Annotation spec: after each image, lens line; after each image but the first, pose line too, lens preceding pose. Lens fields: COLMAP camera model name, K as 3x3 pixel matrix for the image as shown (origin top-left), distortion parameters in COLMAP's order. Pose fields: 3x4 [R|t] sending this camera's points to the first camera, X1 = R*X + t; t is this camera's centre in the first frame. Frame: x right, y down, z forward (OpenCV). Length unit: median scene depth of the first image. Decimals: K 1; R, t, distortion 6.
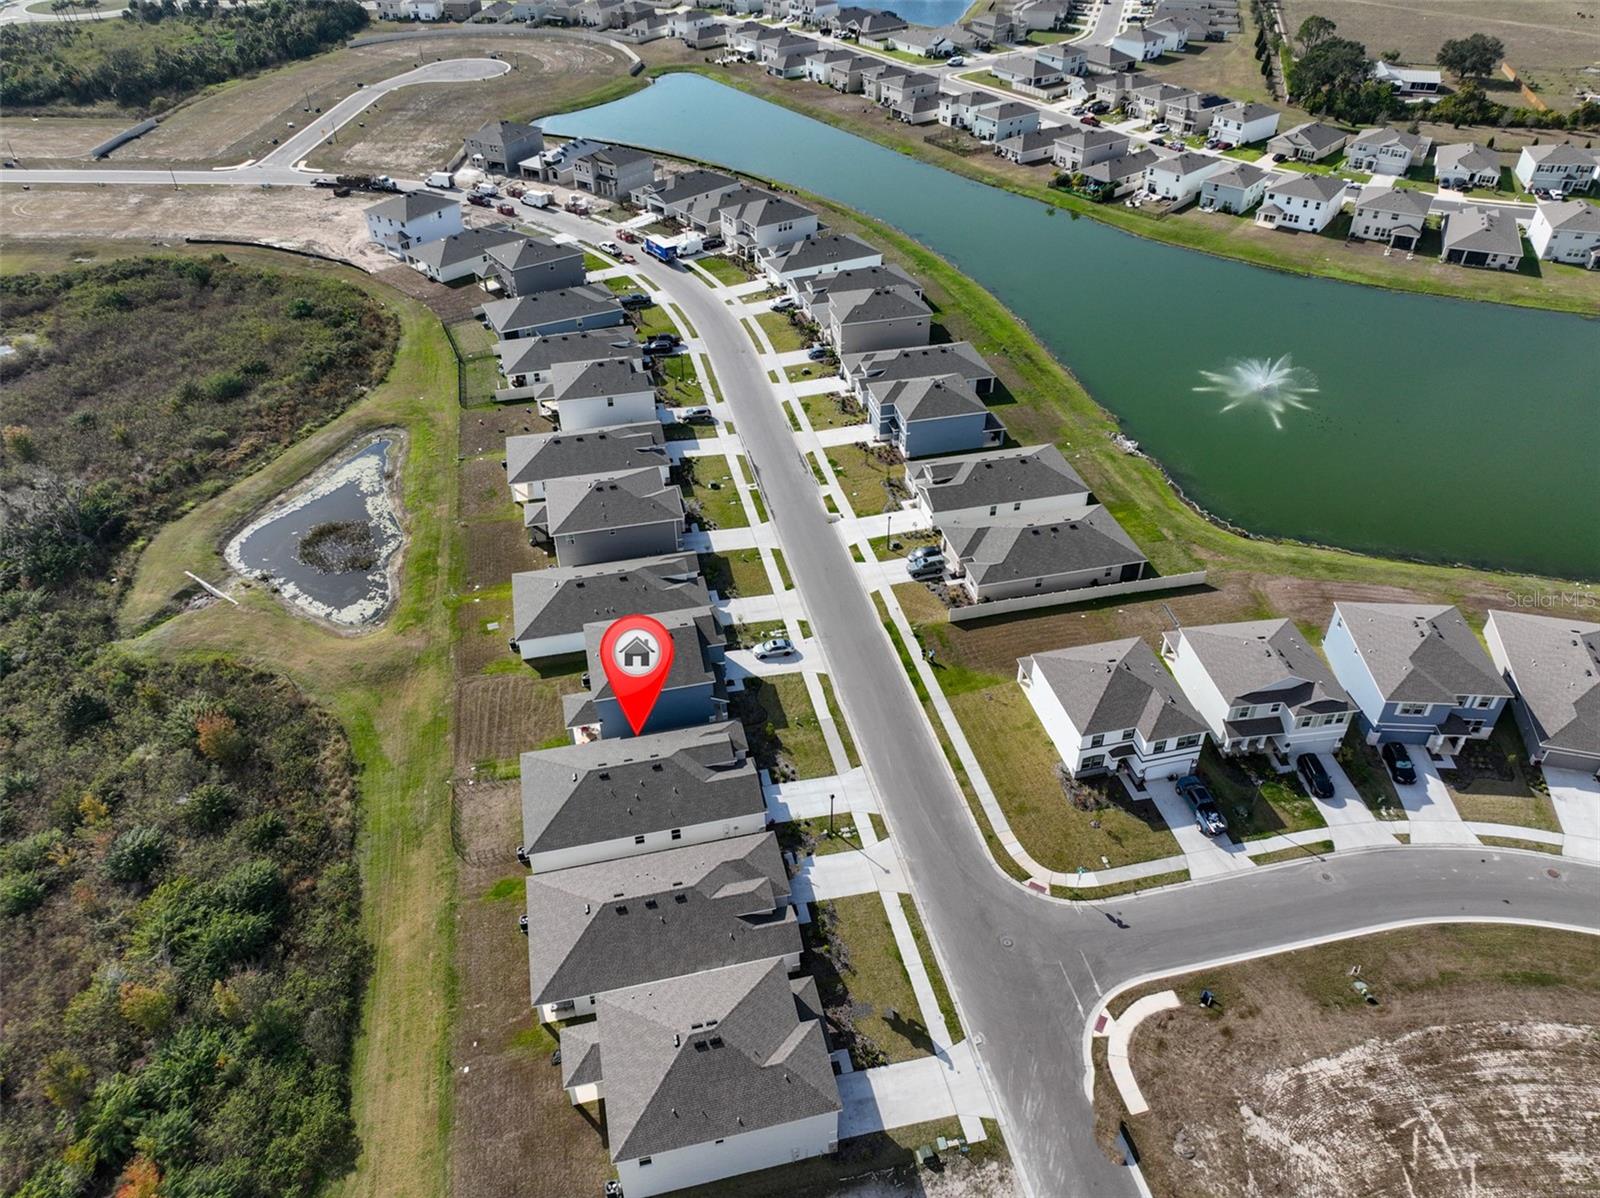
lens RADIAL K [[1113.5, 0, 805.9], [0, 1113.5, 604.0], [0, 0, 1]] dist [0.000712, 0.016541]
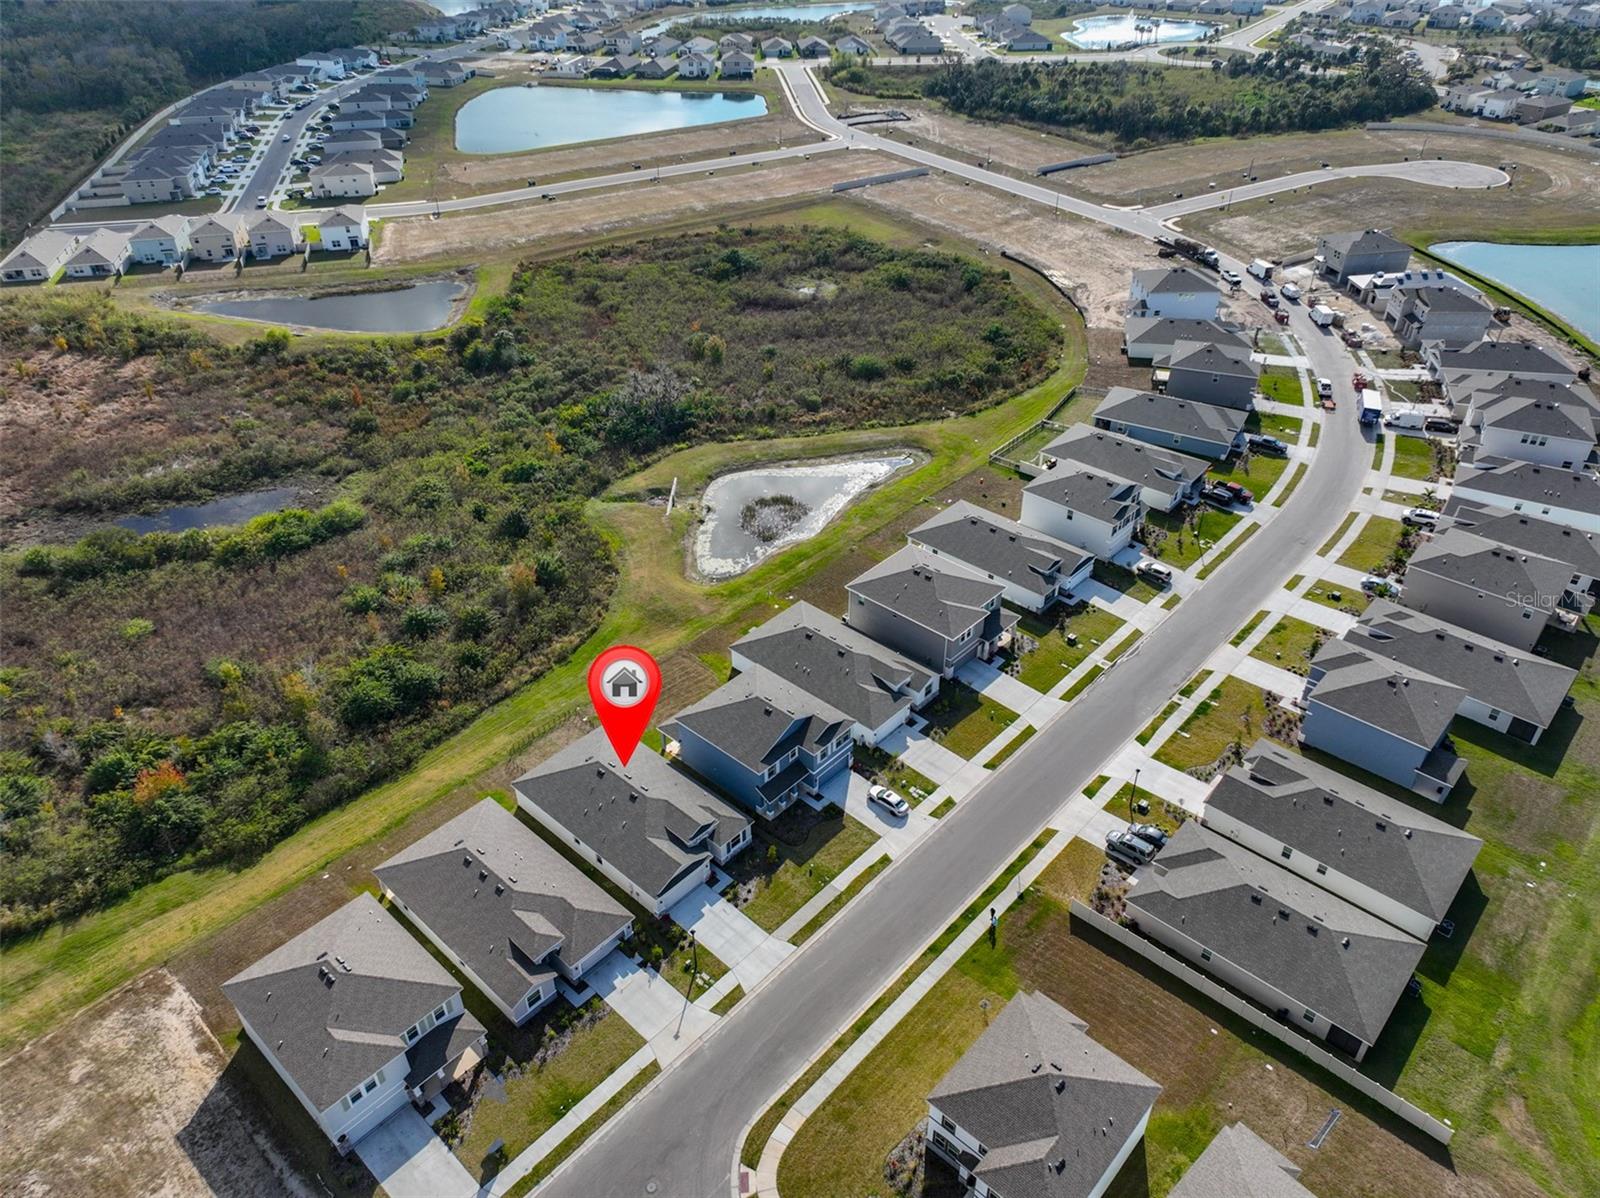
lens RADIAL K [[1113.5, 0, 805.9], [0, 1113.5, 604.0], [0, 0, 1]] dist [0.000712, 0.016541]
pose [[0.565523, 0.475900, -0.673575, 0.323609], [-0.504733, 0.845622, 0.173691, -0.151341], [0.652249, 0.241749, 0.718421, 0.184544]]
